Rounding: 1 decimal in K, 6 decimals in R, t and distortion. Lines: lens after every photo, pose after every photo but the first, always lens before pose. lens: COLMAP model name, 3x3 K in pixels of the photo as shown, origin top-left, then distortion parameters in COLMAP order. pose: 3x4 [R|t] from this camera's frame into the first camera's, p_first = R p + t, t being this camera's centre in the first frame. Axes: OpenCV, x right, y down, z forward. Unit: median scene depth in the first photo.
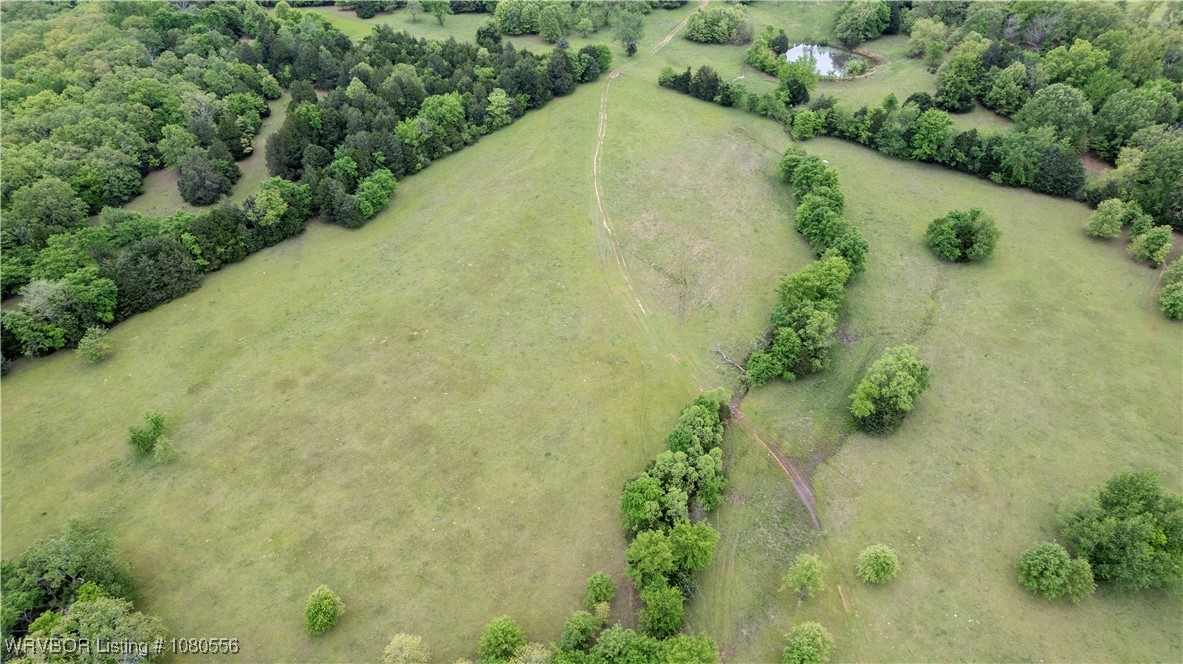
lens RADIAL K [[761.9, 0, 592.0], [0, 761.9, 318.6], [0, 0, 1]] dist [-0.085773, 0.079522]
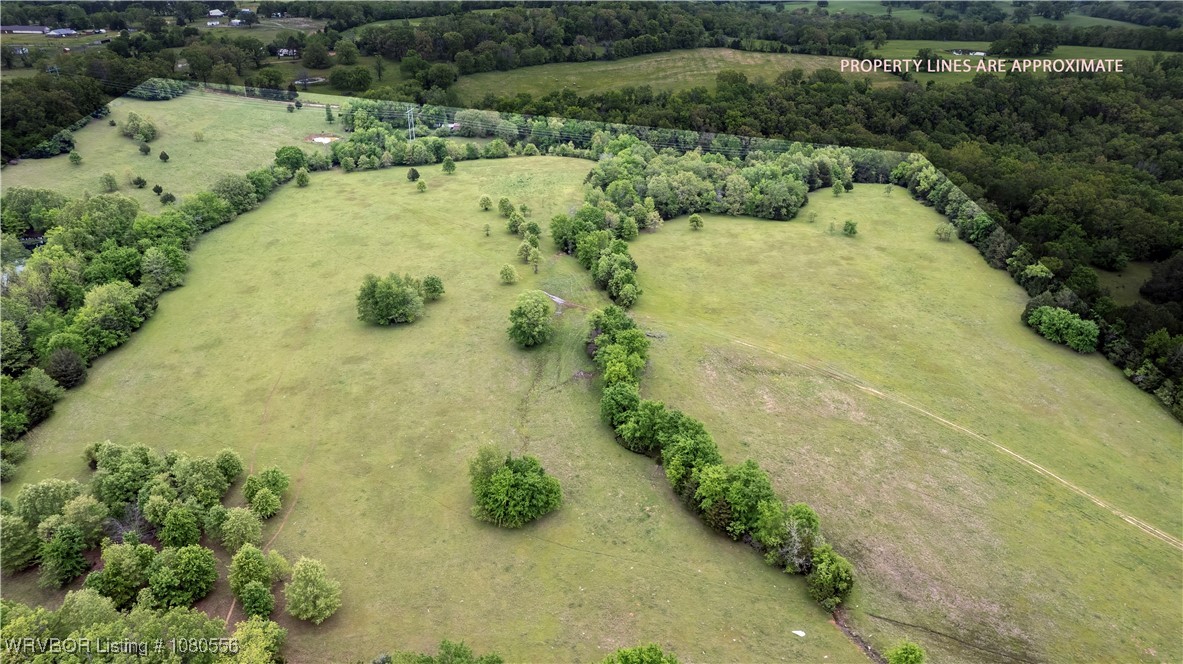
lens RADIAL K [[761.9, 0, 592.0], [0, 761.9, 318.6], [0, 0, 1]] dist [-0.085773, 0.079522]
pose [[-0.828831, 0.261203, -0.494785, 0.731834], [-0.324291, 0.496367, 0.805267, -0.797247], [0.455934, 0.827885, -0.326698, 1.101294]]
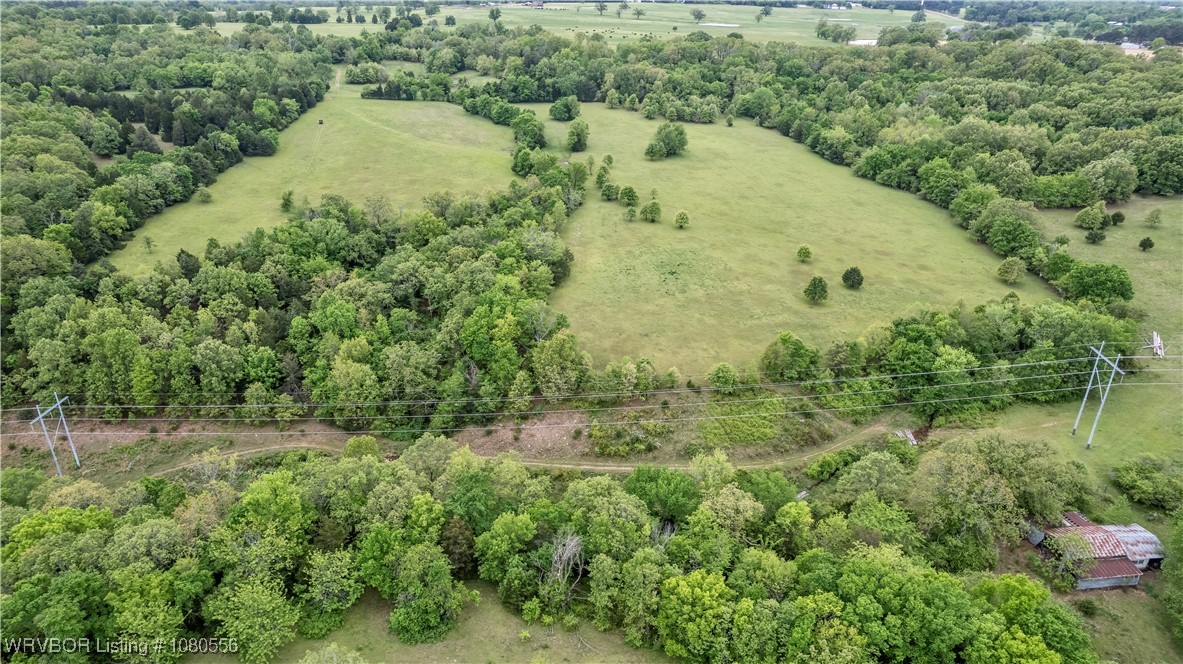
lens RADIAL K [[756.9, 0, 592.2], [0, 756.9, 325.5], [0, 0, 1]] dist [-0.081427, 0.073819]
pose [[0.770515, -0.267697, 0.578485, -0.855817], [0.367279, 0.928195, -0.059671, 0.613277], [-0.520973, 0.258442, 0.813507, -0.647164]]
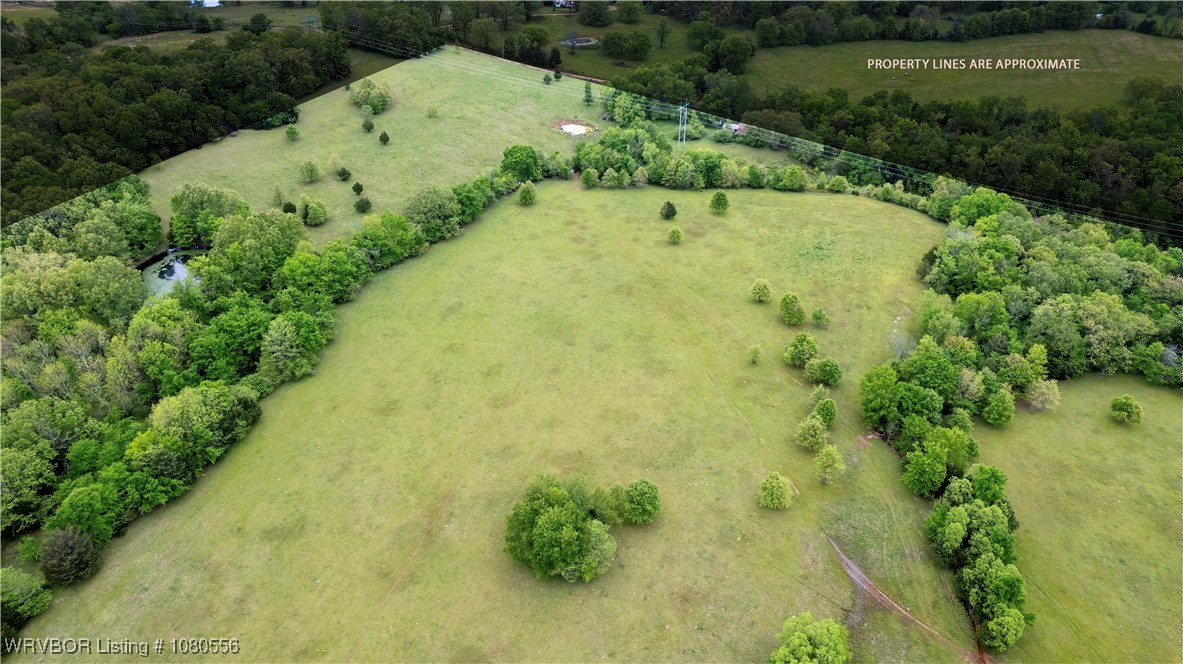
lens RADIAL K [[756.9, 0, 592.2], [0, 756.9, 325.5], [0, 0, 1]] dist [-0.081427, 0.073819]
pose [[-0.975945, 0.122281, -0.180494, 0.491989], [-0.120830, 0.385733, 0.914664, -0.476959], [0.181468, 0.914471, -0.361679, 0.663250]]
